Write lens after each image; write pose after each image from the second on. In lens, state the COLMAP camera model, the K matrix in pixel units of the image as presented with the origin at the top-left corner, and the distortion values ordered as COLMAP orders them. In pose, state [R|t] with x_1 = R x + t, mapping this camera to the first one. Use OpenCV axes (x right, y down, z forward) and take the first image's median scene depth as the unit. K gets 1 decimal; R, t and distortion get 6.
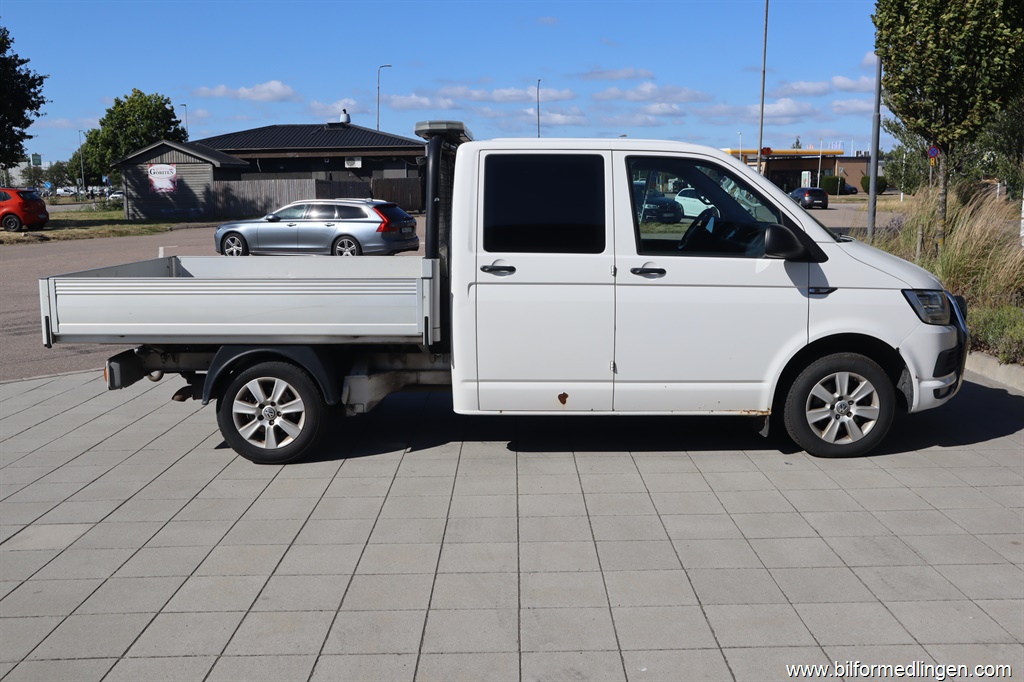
lens RADIAL K [[927.8, 0, 509.4], [0, 927.8, 359.3], [0, 0, 1]] dist [-0.041356, 0.018636]
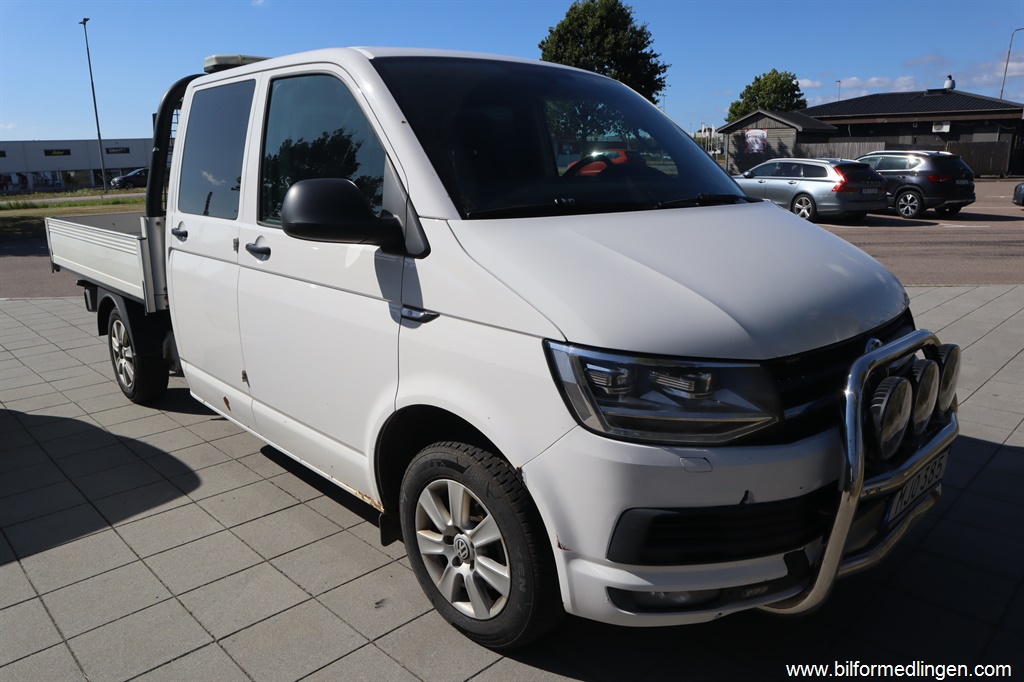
lens RADIAL K [[732.5, 0, 512.0], [0, 732.5, 341.0], [0, 0, 1]] dist [-0.109314, 0.070400]
pose [[0.705291, 0.173492, -0.687361, 0.091422], [-0.122105, 0.984831, 0.123285, -0.016223], [0.698323, -0.003021, 0.715776, 0.105212]]
